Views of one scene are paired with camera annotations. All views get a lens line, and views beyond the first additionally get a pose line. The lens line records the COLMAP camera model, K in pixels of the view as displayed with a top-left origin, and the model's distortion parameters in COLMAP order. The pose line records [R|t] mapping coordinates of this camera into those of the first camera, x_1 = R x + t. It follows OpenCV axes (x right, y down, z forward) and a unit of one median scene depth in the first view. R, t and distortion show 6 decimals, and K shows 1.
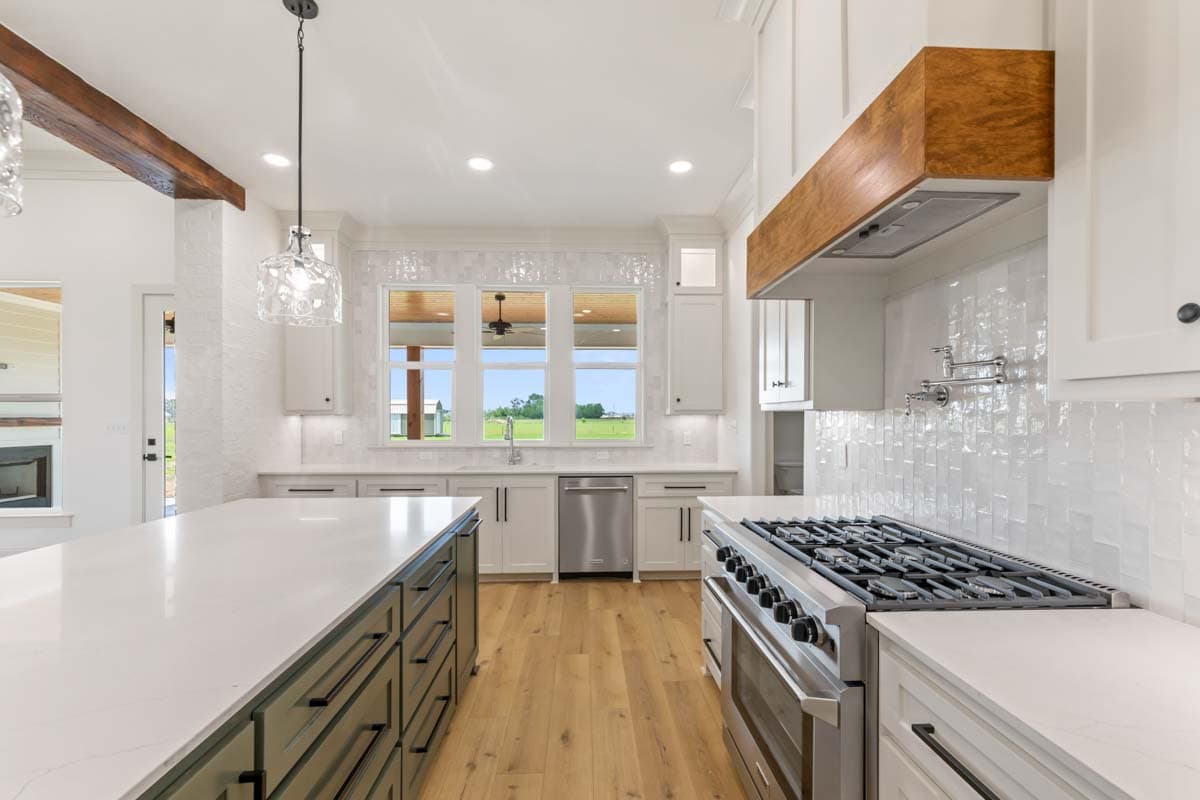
lens RADIAL K [[513.3, 0, 596.3], [0, 513.3, 420.4], [0, 0, 1]] dist [-0.003737, 0.003090]
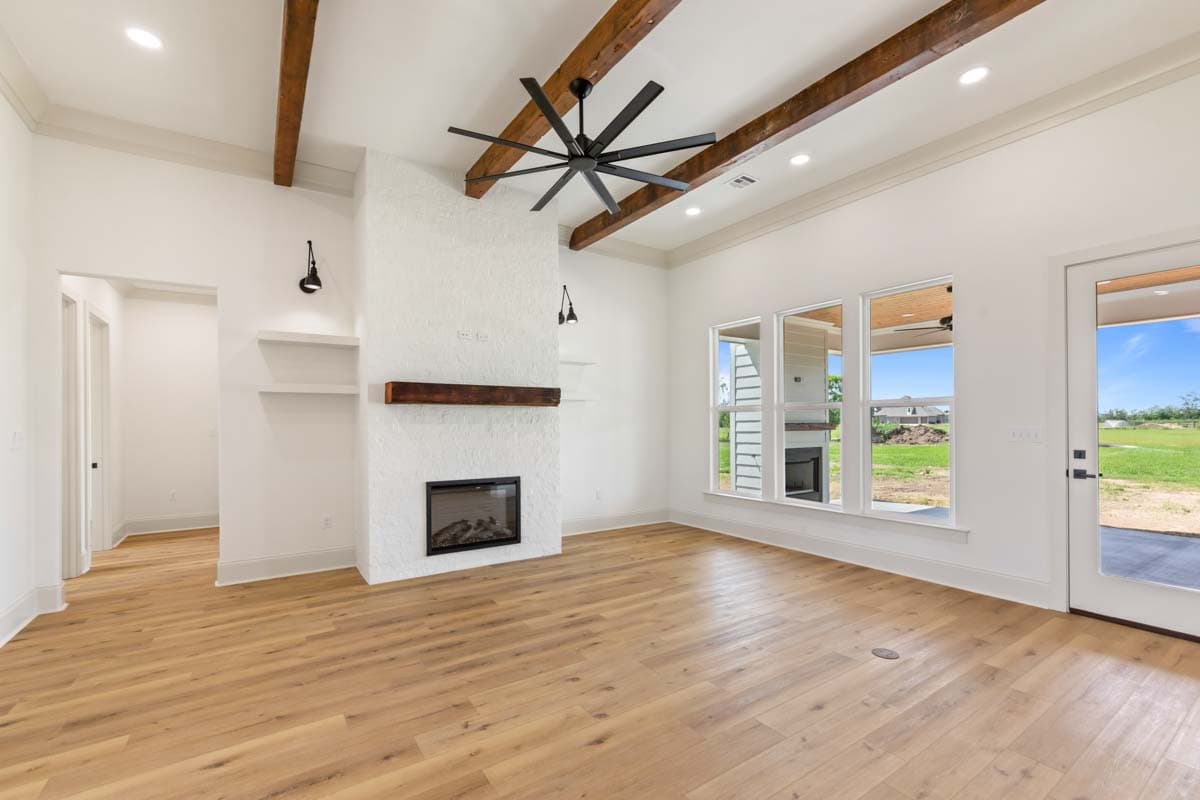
lens RADIAL K [[513.3, 0, 602.7], [0, 513.3, 423.8], [0, 0, 1]] dist [-0.003737, 0.003090]
pose [[0.529428, -0.000286, -0.848355, -0.705302], [-0.001361, 0.999998, -0.001186, -0.002251], [0.848354, 0.001783, 0.529427, -0.025242]]
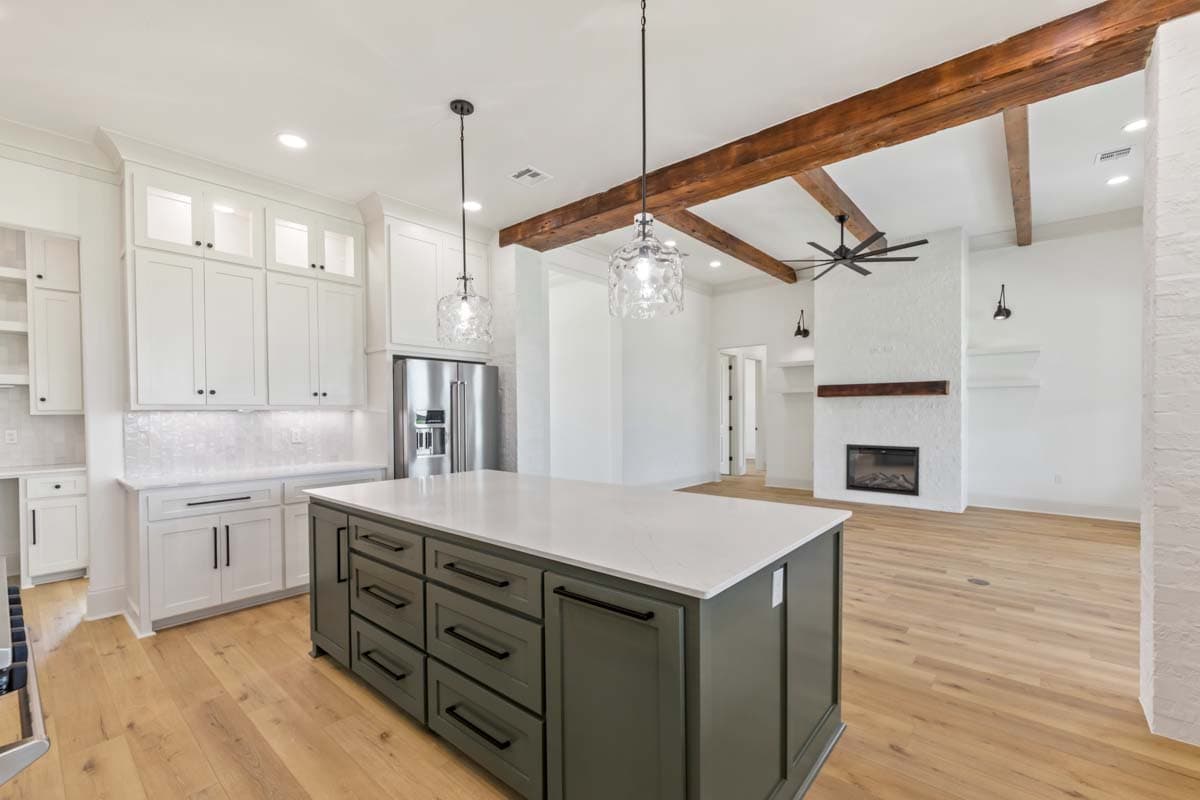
lens RADIAL K [[513.3, 0, 602.4], [0, 513.3, 419.5], [0, 0, 1]] dist [-0.003737, 0.003090]
pose [[-0.676615, 0.016558, -0.736151, 0.116310], [0.000554, 0.999758, 0.021977, -0.005171], [0.736337, 0.014462, -0.676461, 0.872663]]
